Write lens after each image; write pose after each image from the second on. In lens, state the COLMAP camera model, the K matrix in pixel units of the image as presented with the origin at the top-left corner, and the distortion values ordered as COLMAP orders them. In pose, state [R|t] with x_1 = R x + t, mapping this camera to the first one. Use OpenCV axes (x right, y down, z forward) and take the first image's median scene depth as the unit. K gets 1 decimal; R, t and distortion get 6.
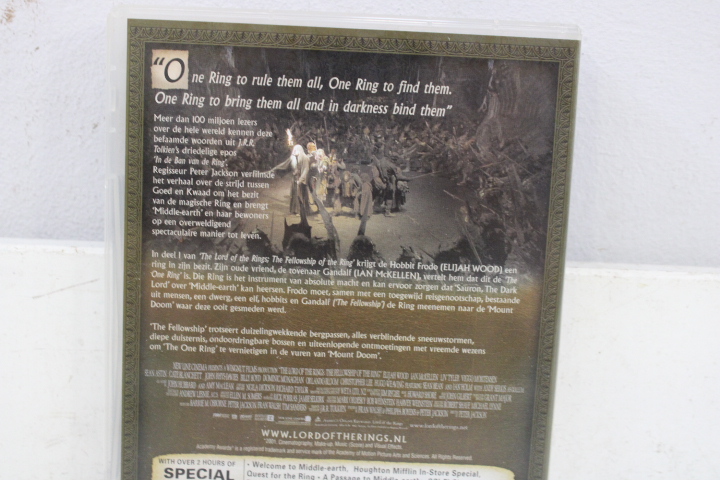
lens RADIAL K [[1070.4, 0, 355.7], [0, 1070.4, 227.2], [0, 0, 1]] dist [-0.042350, 0.028119]
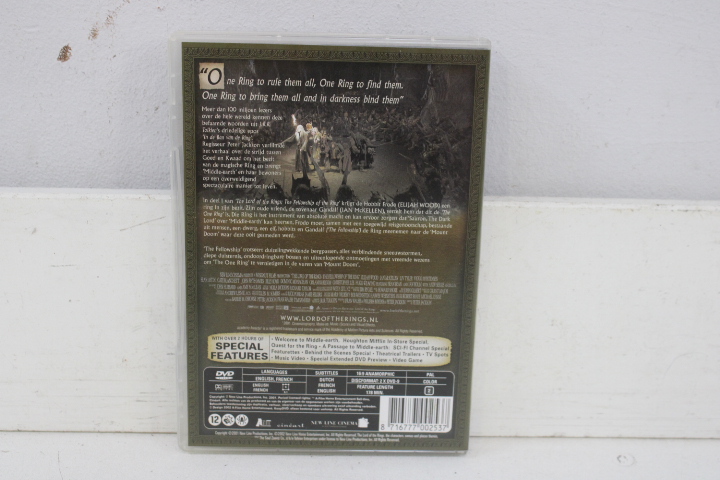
lens RADIAL K [[994.3, 0, 360.0], [0, 994.3, 240.0], [0, 0, 1]] dist [-0.051796, -0.010934]
pose [[0.999720, -0.022267, 0.007996, 0.014310], [0.021270, 0.993888, 0.108328, -0.064766], [-0.010360, -0.108127, 0.994083, -0.376868]]
